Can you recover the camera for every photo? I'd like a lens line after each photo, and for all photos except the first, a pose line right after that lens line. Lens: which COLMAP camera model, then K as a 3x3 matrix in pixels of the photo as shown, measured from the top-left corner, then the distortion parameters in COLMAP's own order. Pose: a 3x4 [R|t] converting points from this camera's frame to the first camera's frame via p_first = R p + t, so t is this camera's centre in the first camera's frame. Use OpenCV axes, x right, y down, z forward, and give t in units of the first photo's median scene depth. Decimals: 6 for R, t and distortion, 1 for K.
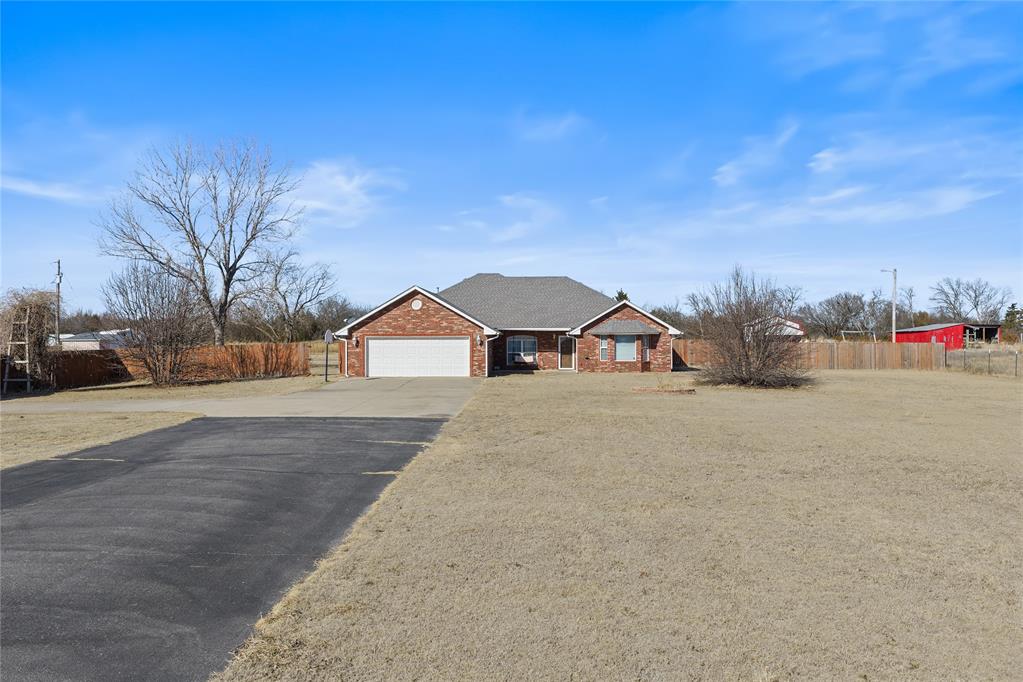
lens RADIAL K [[864.1, 0, 507.5], [0, 864.1, 336.9], [0, 0, 1]] dist [0.012336, -0.015292]
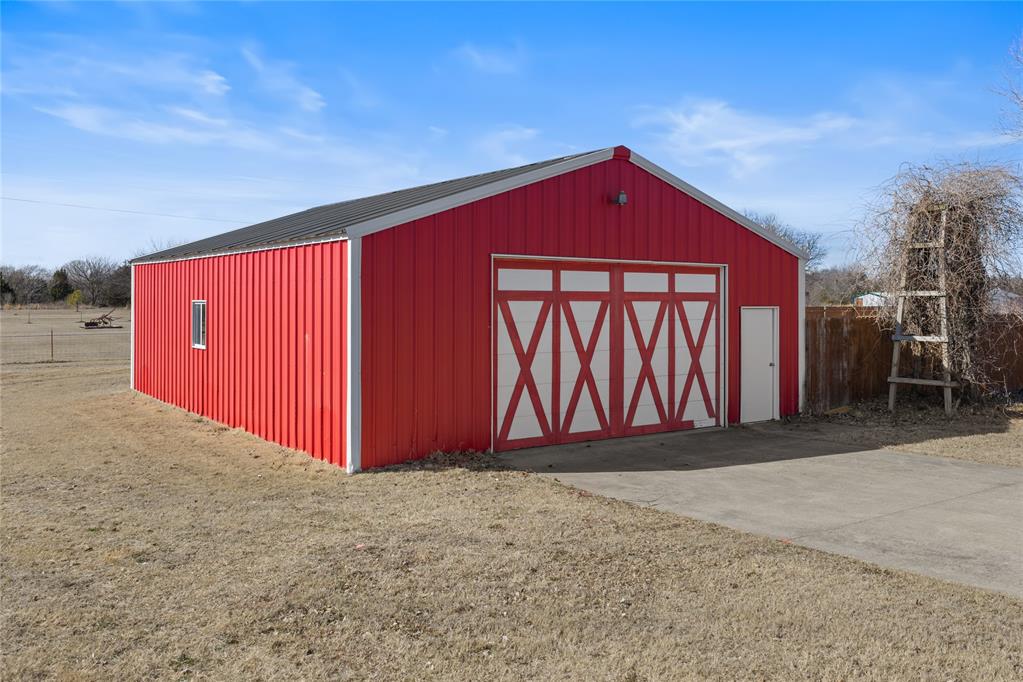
lens RADIAL K [[864.1, 0, 505.5], [0, 864.1, 299.0], [0, 0, 1]] dist [0.012336, -0.015292]
pose [[0.638135, 0.004672, -0.769911, -0.301400], [-0.006197, 0.999980, 0.000931, 0.008452], [0.769900, 0.004177, 0.638151, 0.468710]]
